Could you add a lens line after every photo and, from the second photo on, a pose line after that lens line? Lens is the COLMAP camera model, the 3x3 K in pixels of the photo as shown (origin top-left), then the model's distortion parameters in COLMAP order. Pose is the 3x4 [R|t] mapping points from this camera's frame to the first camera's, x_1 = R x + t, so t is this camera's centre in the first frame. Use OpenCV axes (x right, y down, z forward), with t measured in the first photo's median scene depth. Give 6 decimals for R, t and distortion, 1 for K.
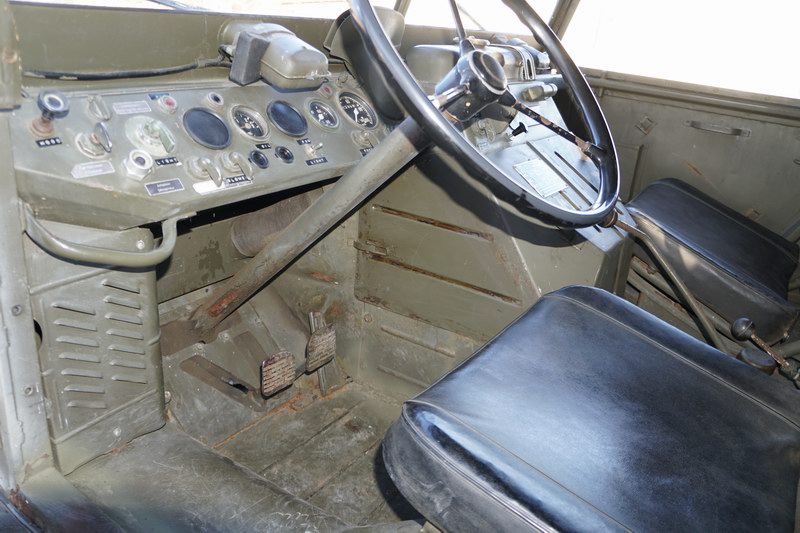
lens RADIAL K [[665.5, 0, 400.3], [0, 665.5, 263.6], [0, 0, 1]] dist [-0.144797, 0.086639]
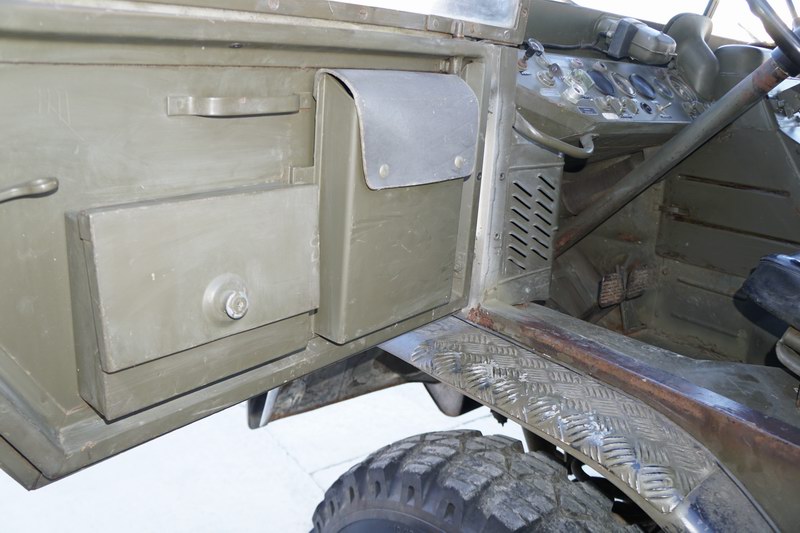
lens RADIAL K [[665.5, 0, 398.1], [0, 665.5, 266.5], [0, 0, 1]] dist [-0.144797, 0.086639]
pose [[0.957871, 0.045242, -0.283612, -0.206204], [-0.071708, 0.993913, -0.083636, 0.237532], [0.278102, 0.100450, 0.955285, -0.304970]]
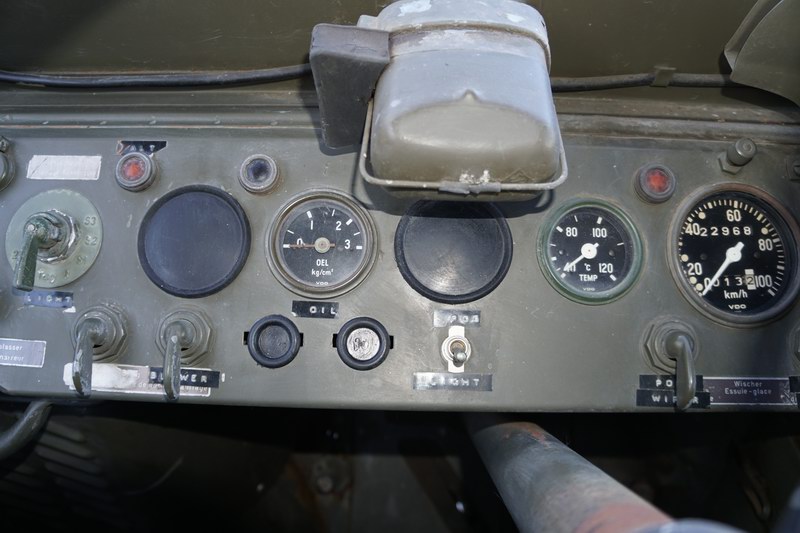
lens RADIAL K [[658.3, 0, 400.4], [0, 658.3, 266.6], [0, 0, 1]] dist [-0.151767, 0.065697]
pose [[0.521249, 0.449726, -0.725290, 0.084740], [-0.269126, 0.893136, 0.360387, -0.272944], [0.809858, 0.007343, 0.586580, 0.588420]]
